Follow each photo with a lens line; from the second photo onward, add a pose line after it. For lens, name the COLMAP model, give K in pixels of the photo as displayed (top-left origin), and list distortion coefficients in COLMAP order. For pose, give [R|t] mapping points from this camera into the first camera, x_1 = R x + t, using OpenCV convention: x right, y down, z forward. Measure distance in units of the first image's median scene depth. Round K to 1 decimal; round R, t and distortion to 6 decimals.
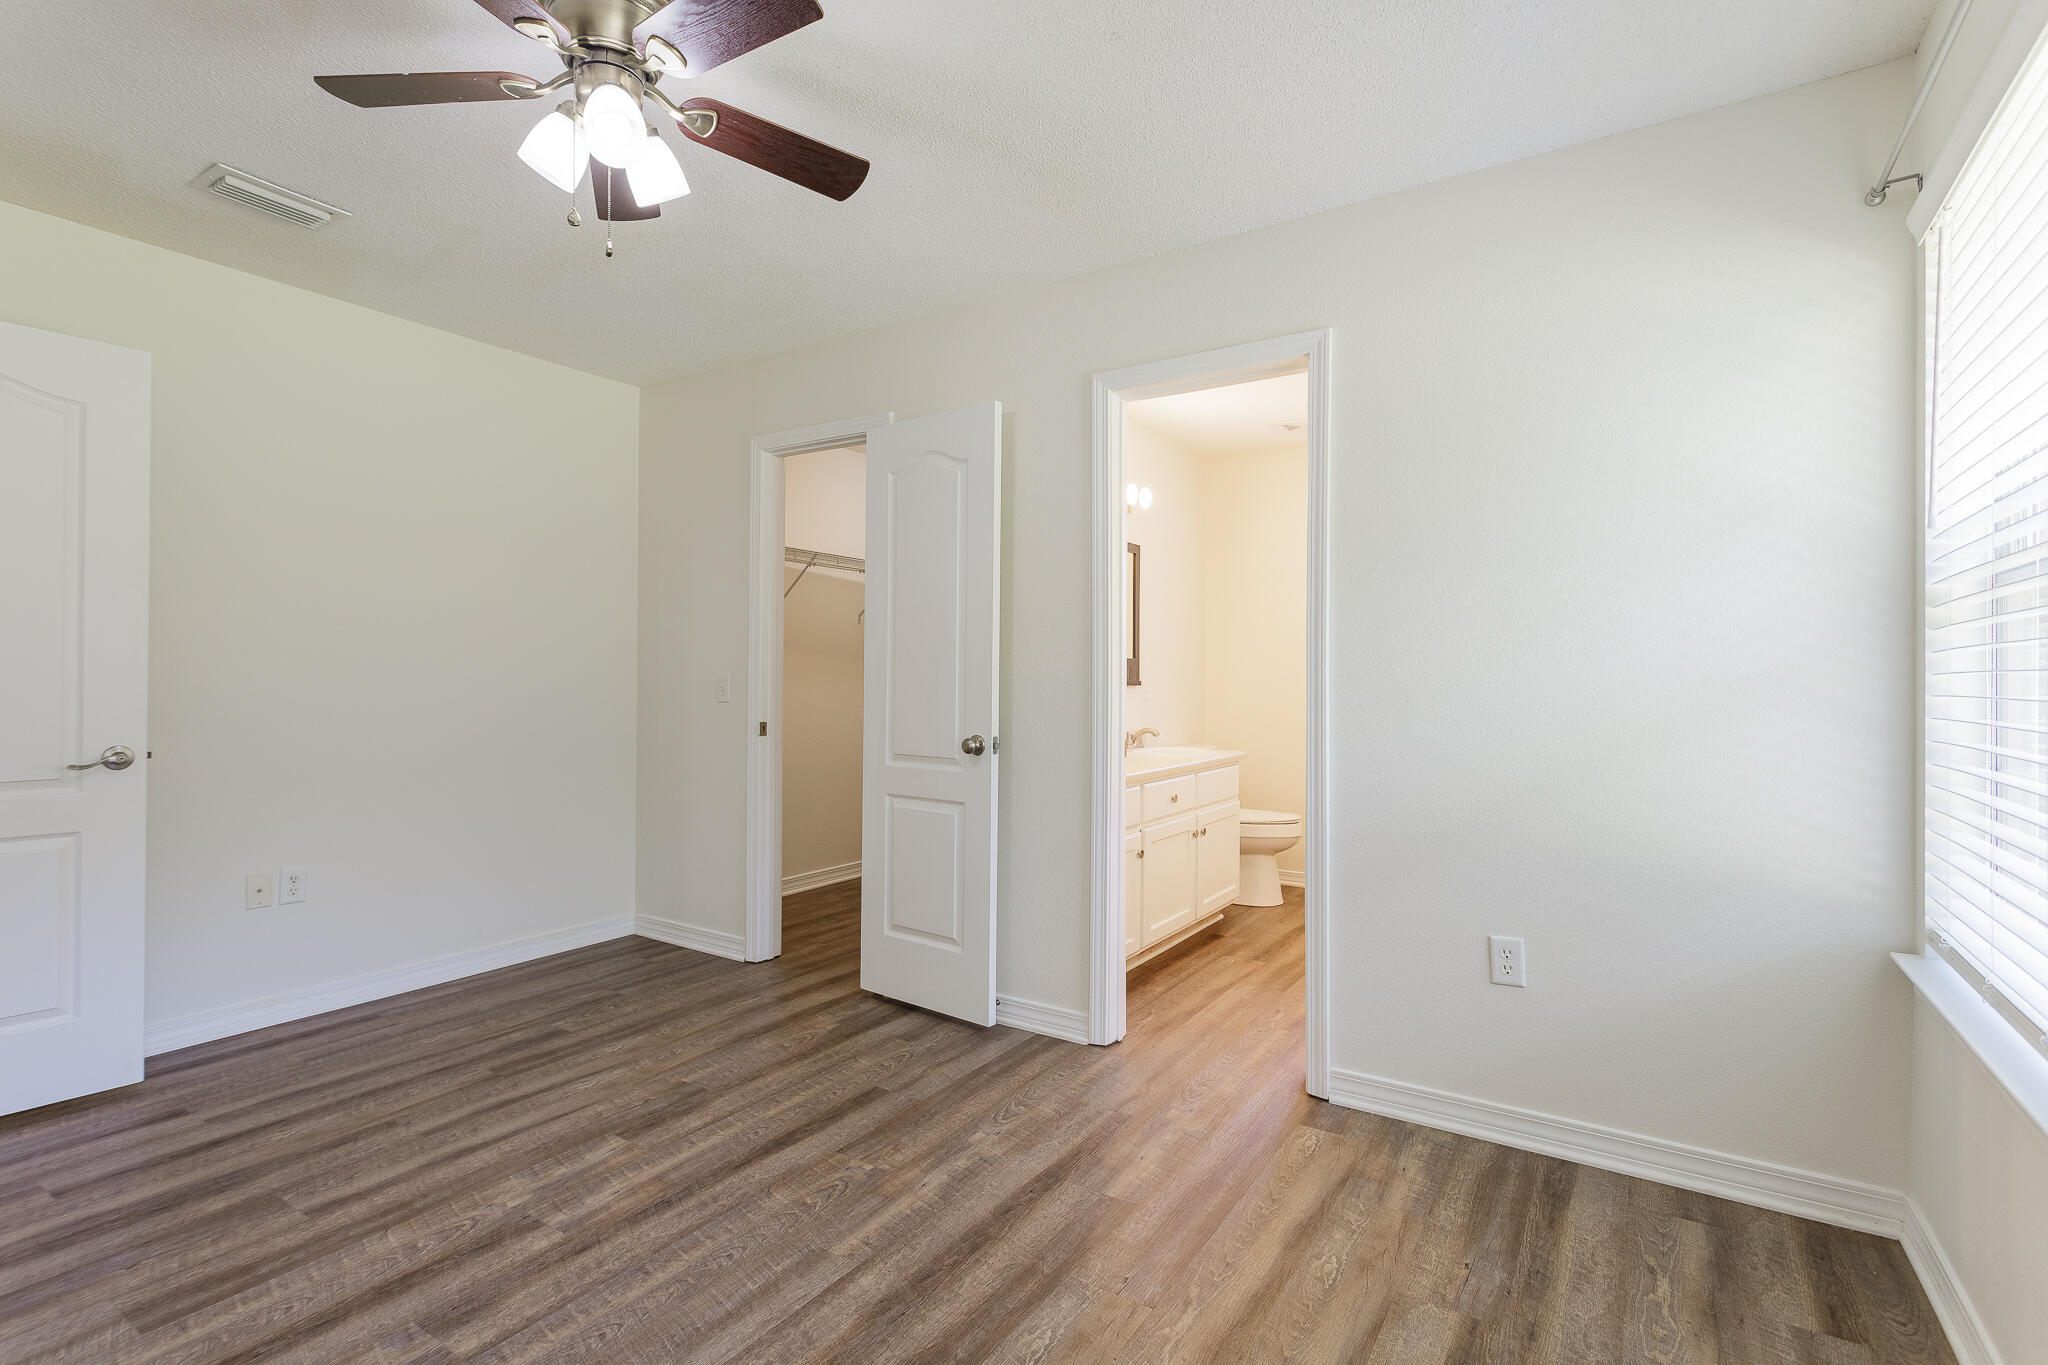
lens RADIAL K [[975.3, 0, 1018.5], [0, 975.3, 687.8], [0, 0, 1]] dist [0.010302, -0.000560]
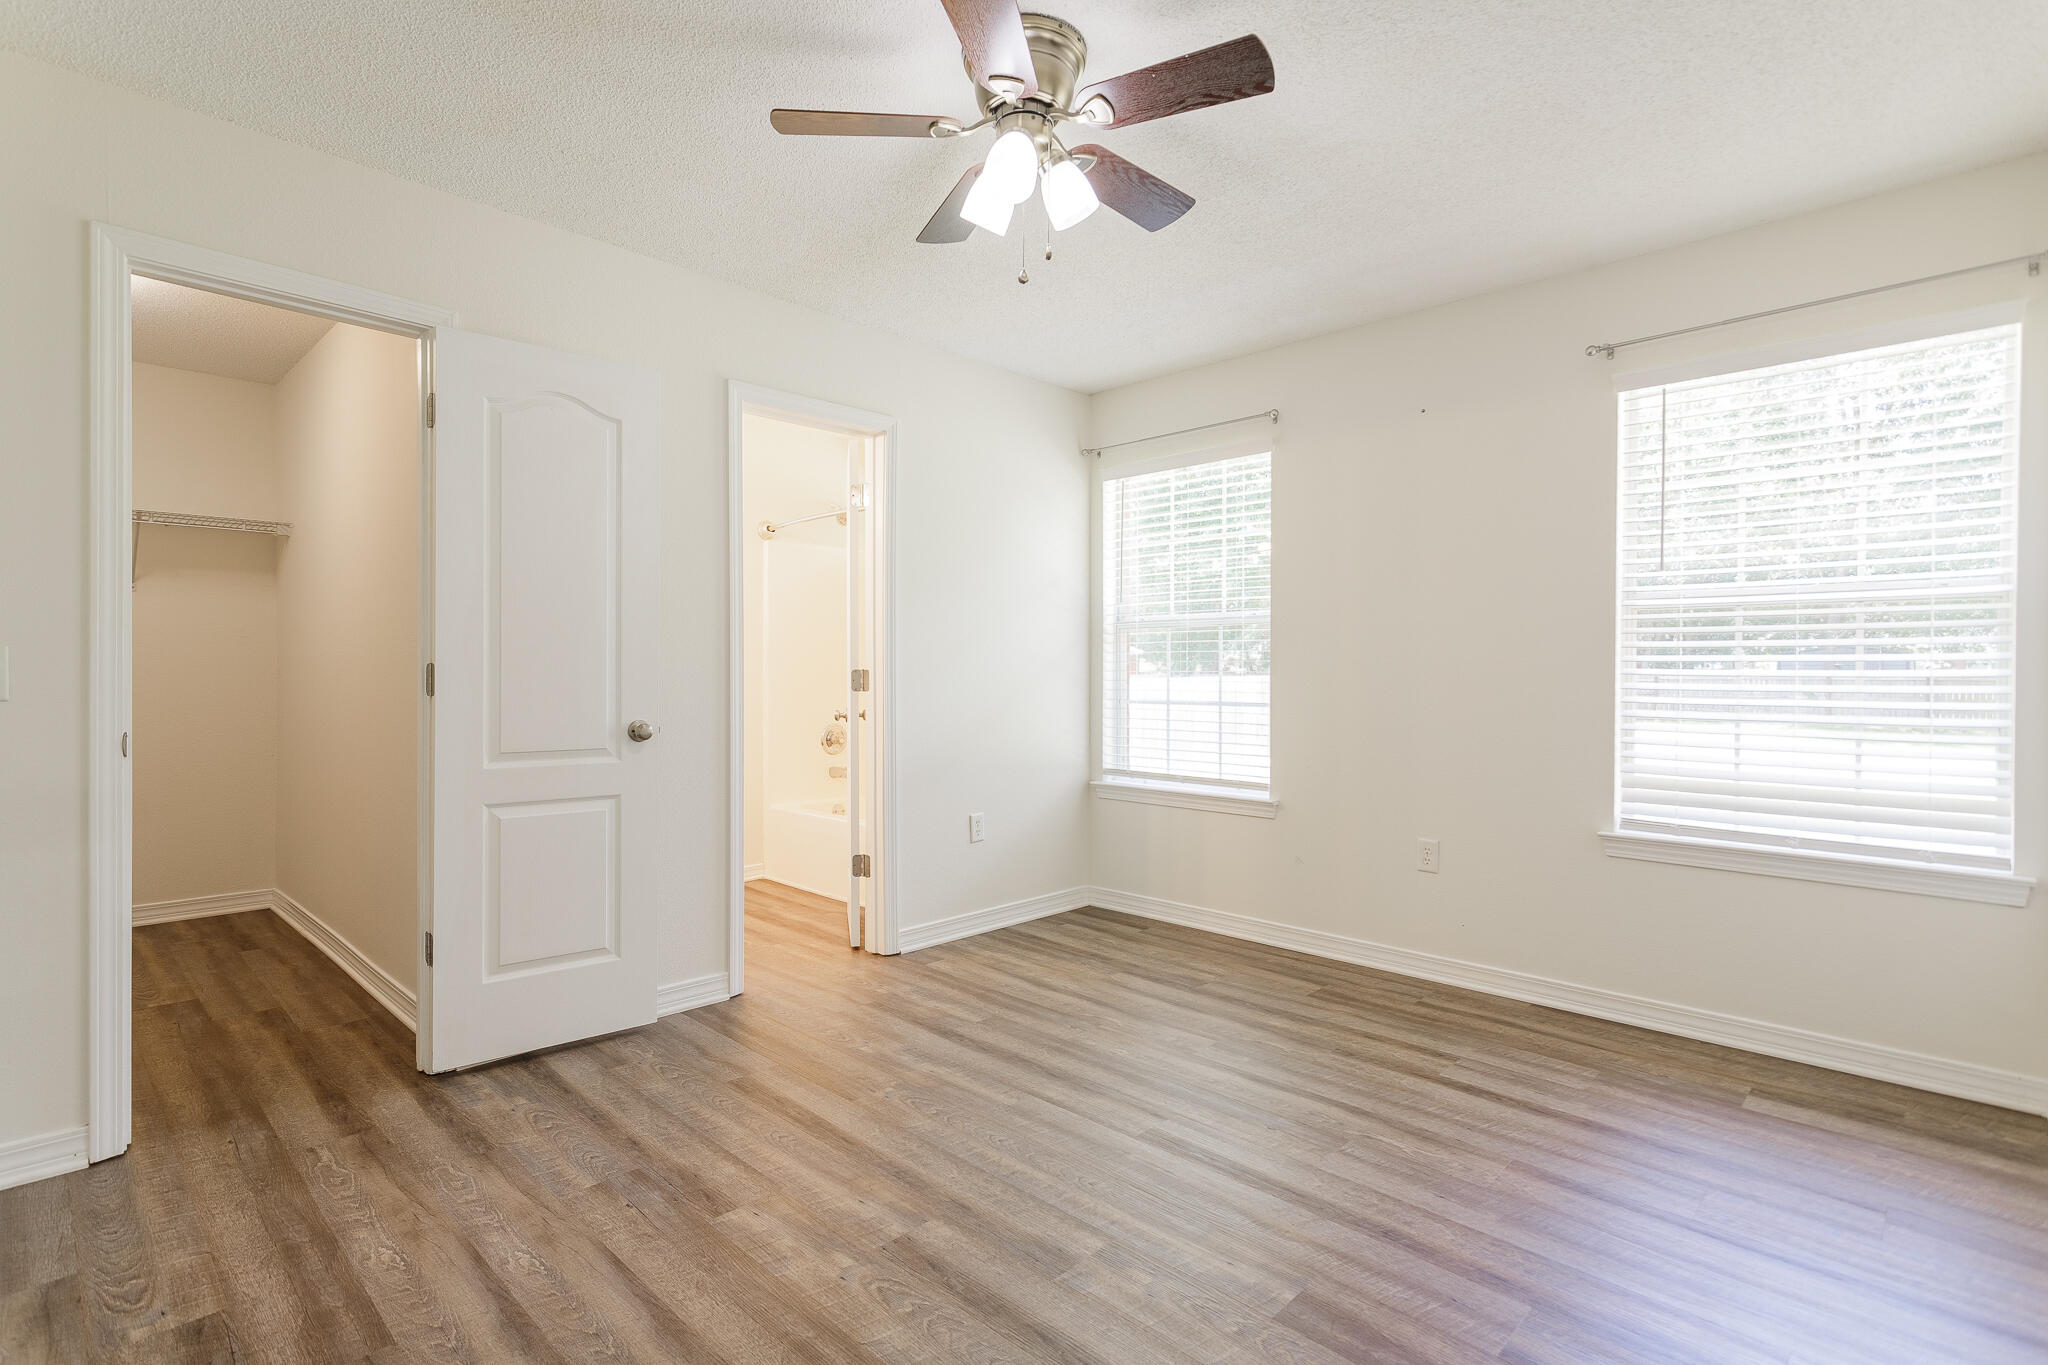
lens RADIAL K [[975.3, 0, 1020.2], [0, 975.3, 687.8], [0, 0, 1]] dist [0.010302, -0.000560]
pose [[0.187206, -0.018177, 0.982152, -1.128670], [0.007244, 0.999827, 0.017123, 0.005391], [-0.982294, 0.003909, 0.187306, 0.584869]]
